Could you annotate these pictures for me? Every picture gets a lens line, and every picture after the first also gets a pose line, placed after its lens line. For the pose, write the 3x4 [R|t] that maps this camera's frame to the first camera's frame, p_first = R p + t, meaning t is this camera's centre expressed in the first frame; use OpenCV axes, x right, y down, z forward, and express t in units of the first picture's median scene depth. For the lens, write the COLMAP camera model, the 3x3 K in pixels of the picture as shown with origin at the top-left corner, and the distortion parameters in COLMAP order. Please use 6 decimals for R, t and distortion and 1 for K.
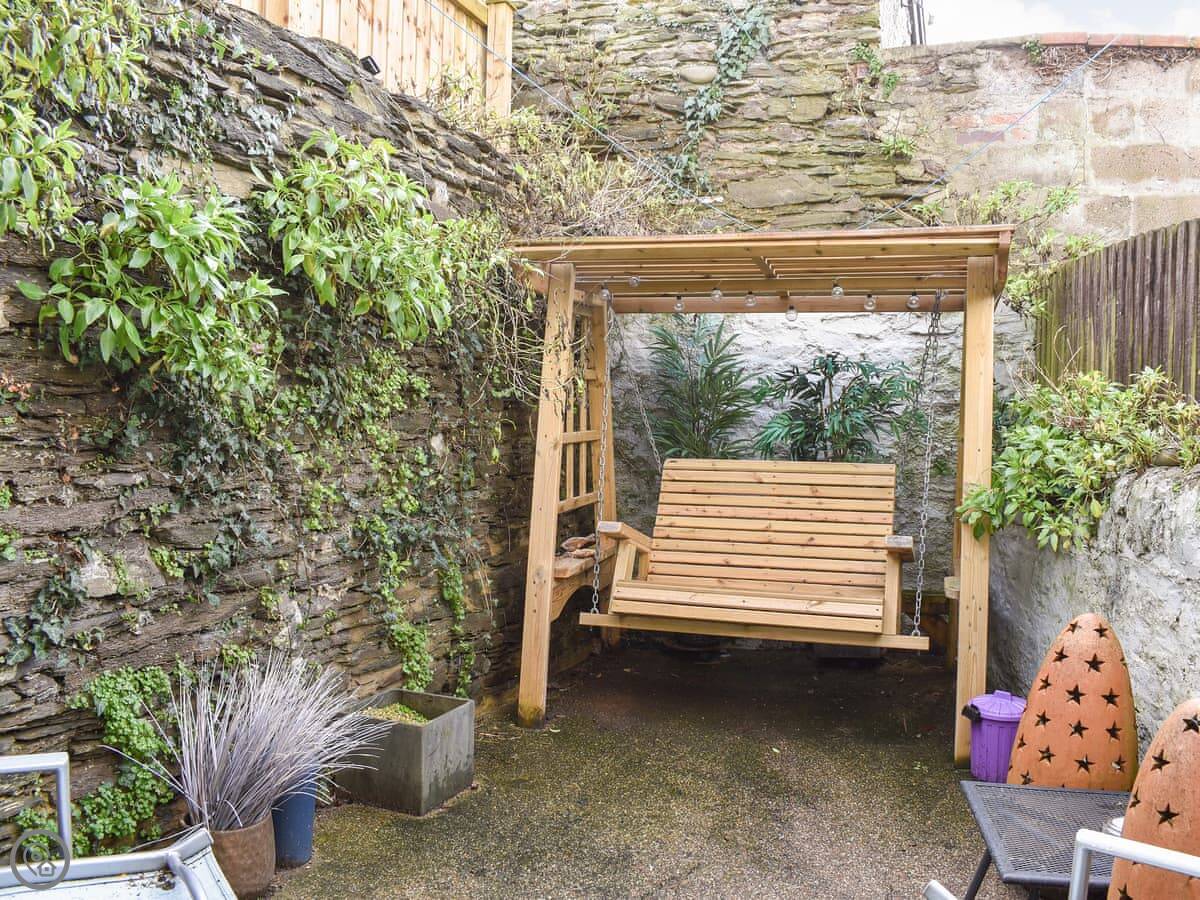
lens RADIAL K [[1036.9, 0, 600.0], [0, 1036.9, 450.0], [0, 0, 1]] dist [-0.091484, 0.017360]
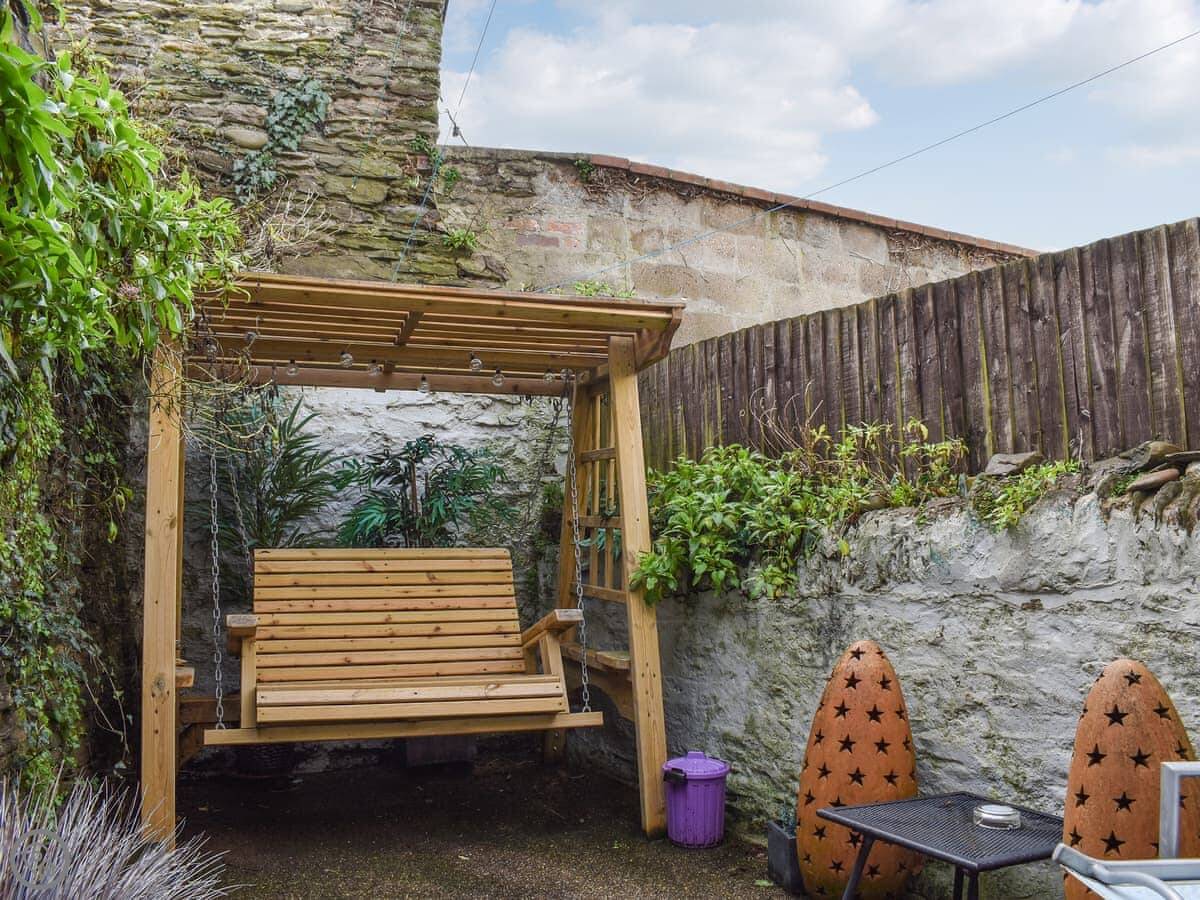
lens RADIAL K [[1059.5, 0, 599.2], [0, 1059.5, 438.9], [0, 0, 1]] dist [-0.088500, 0.008442]
pose [[0.817516, 0.042749, 0.574317, -0.185994], [0.040611, 0.990480, -0.131533, 0.039490], [-0.574472, 0.130854, 0.807997, 0.107299]]
